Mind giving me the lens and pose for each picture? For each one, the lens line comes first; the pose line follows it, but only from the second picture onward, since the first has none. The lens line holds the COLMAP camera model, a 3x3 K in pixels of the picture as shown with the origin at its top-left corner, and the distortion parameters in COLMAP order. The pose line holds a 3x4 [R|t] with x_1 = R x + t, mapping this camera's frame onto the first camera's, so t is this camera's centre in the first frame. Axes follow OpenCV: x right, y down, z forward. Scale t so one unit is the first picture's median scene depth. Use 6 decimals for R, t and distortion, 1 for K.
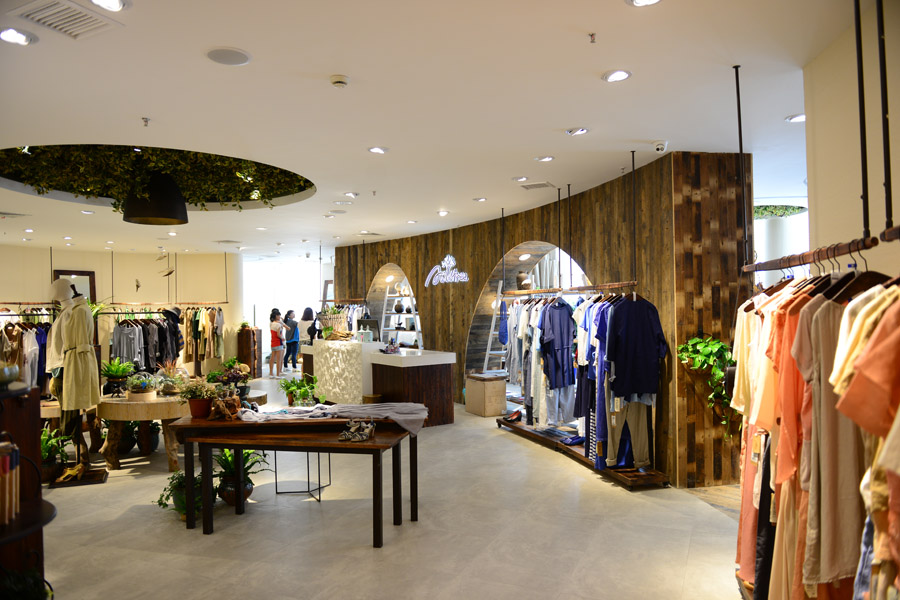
lens RADIAL K [[618.5, 0, 450.0], [0, 618.5, 300.0], [0, 0, 1]] dist [-0.047146, -0.002435]
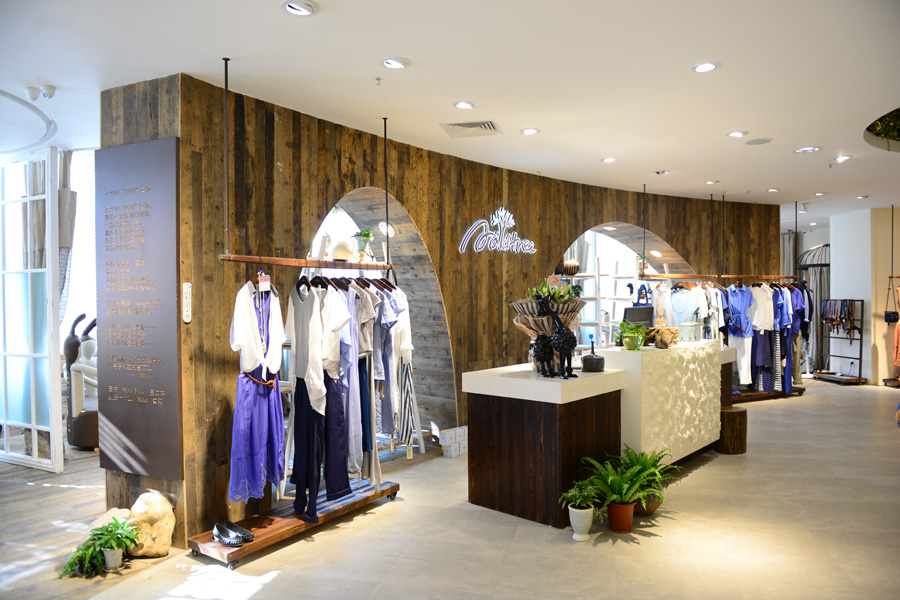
lens RADIAL K [[618.5, 0, 450.0], [0, 618.5, 300.0], [0, 0, 1]] dist [-0.047146, -0.002435]
pose [[-0.193521, 0.009375, 0.981051, -0.877313], [-0.001123, 0.999952, -0.009777, 0.040199], [-0.981095, -0.002994, -0.193501, 1.681336]]
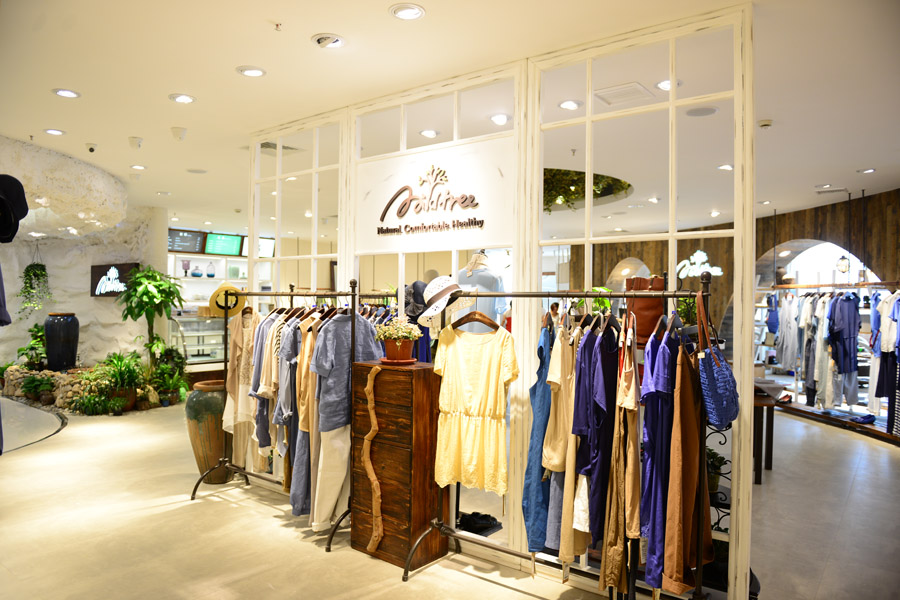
lens RADIAL K [[618.5, 0, 450.0], [0, 618.5, 300.0], [0, 0, 1]] dist [-0.047146, -0.002435]
pose [[0.974072, 0.021060, -0.225257, -0.262684], [-0.018196, 0.999725, 0.014787, 0.007846], [0.225507, -0.010304, 0.974187, -0.210106]]
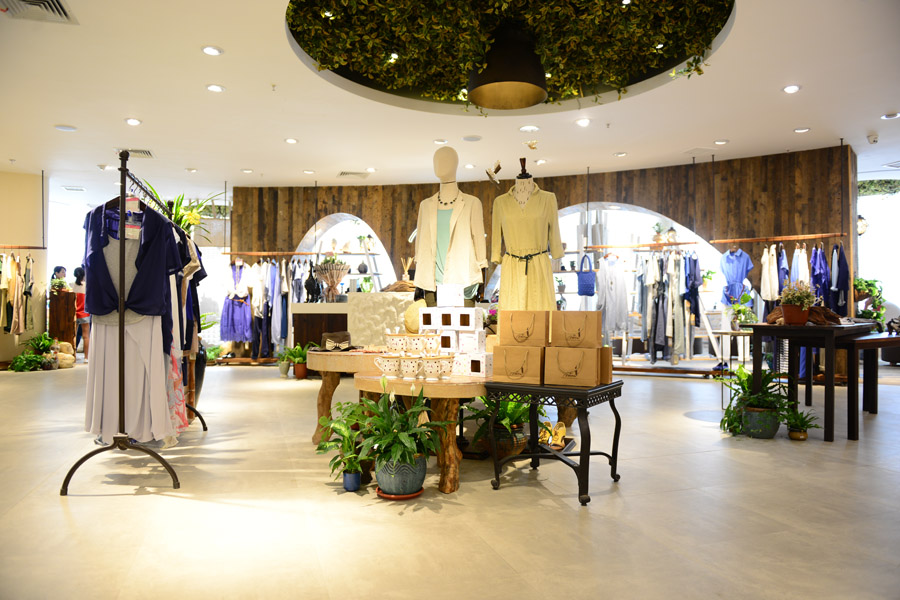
lens RADIAL K [[618.5, 0, 450.0], [0, 618.5, 300.0], [0, 0, 1]] dist [-0.047146, -0.002435]
pose [[0.732724, 0.026237, 0.680020, -0.916990], [-0.020480, 0.999654, -0.016502, 0.115897], [-0.680218, -0.001836, 0.733008, 0.444523]]
